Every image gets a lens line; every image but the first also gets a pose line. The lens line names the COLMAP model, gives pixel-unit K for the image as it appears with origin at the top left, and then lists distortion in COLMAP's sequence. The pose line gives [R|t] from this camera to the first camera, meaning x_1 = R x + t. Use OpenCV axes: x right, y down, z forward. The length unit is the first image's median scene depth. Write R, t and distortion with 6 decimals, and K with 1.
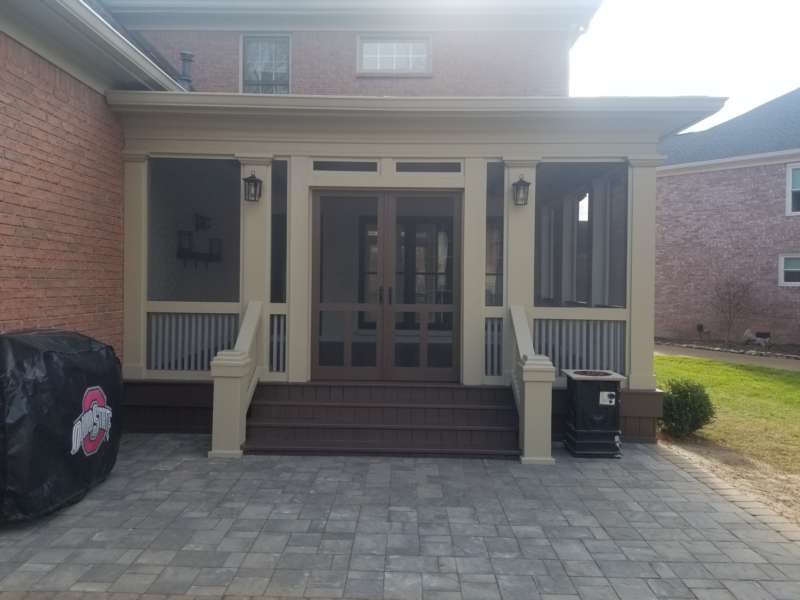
lens RADIAL K [[617.5, 0, 398.5], [0, 617.5, 283.6], [0, 0, 1]] dist [0.069302, -0.091404]
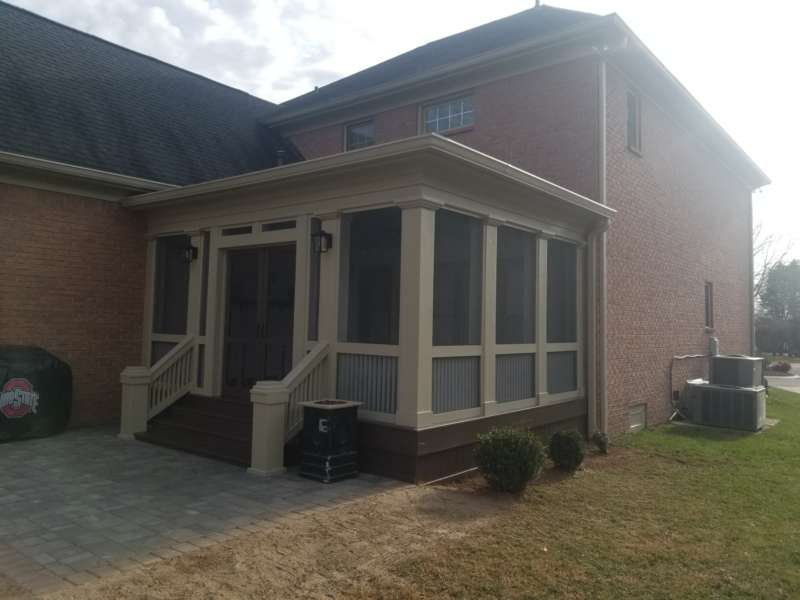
lens RADIAL K [[617.5, 0, 398.5], [0, 617.5, 283.6], [0, 0, 1]] dist [0.069302, -0.091404]
pose [[0.789042, -0.037817, -0.613175, 0.987439], [-0.012620, 0.996895, -0.077723, 0.018006], [0.614210, 0.069065, 0.786115, 0.191820]]
